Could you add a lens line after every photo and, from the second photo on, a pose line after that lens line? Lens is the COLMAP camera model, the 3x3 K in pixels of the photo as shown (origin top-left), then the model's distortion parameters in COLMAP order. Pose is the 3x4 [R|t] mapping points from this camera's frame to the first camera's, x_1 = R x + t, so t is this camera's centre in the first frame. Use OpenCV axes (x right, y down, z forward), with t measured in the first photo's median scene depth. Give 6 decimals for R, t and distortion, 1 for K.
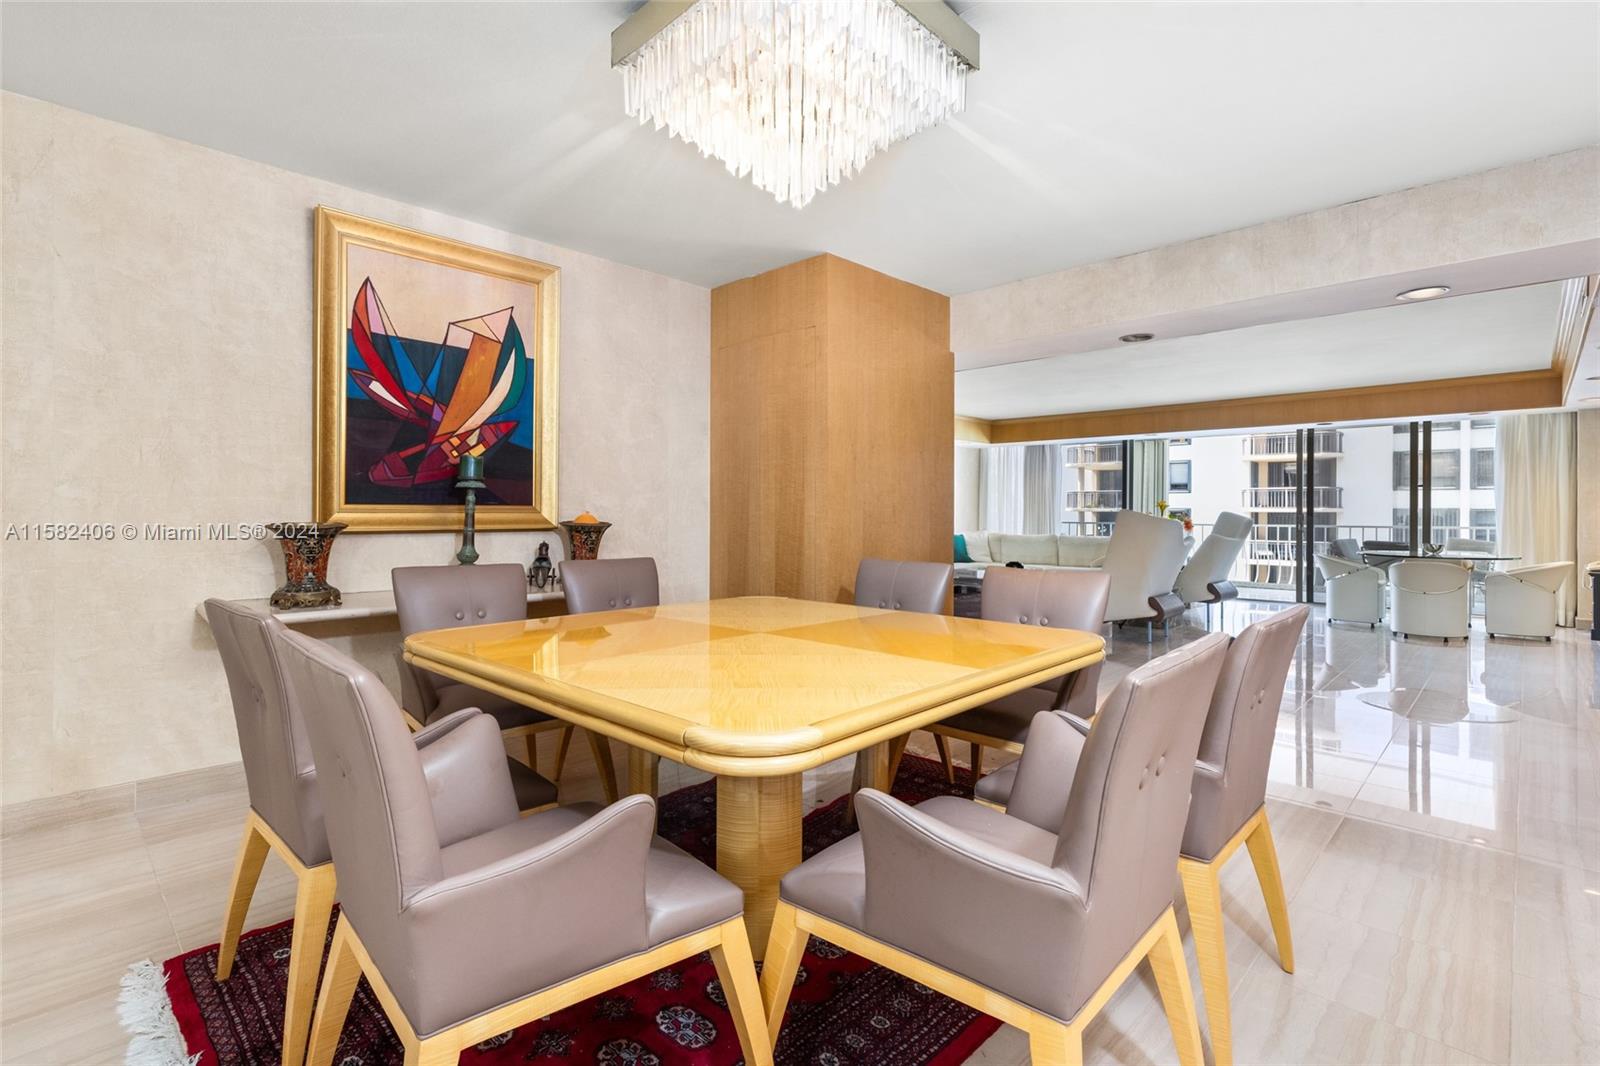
lens RADIAL K [[741.7, 0, 796.7], [0, 741.7, 515.8], [0, 0, 1]] dist [0.005286, -0.000060]
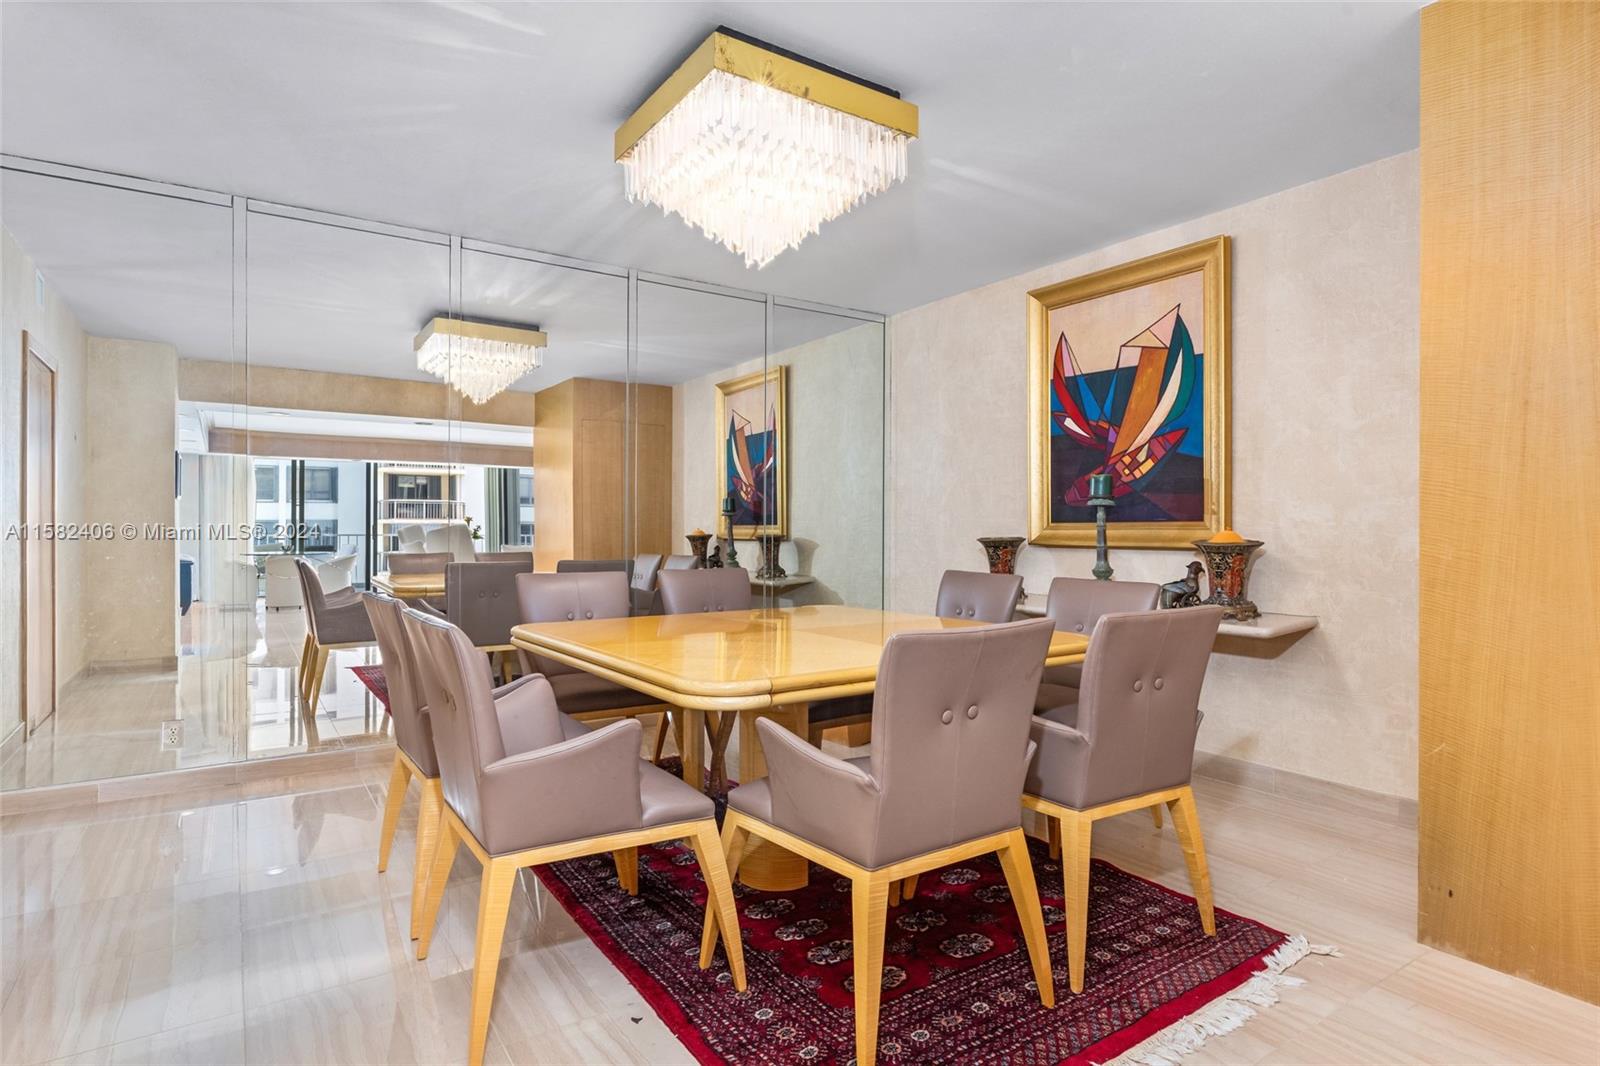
lens RADIAL K [[882.9, 0, 798.9], [0, 882.9, 535.2], [0, 0, 1]] dist [-0.000528, 0.000802]
pose [[-0.216213, 0.003973, -0.976338, 0.832302], [-0.006188, 0.999966, 0.005440, -0.000288], [0.976327, 0.007218, -0.216181, 0.832284]]
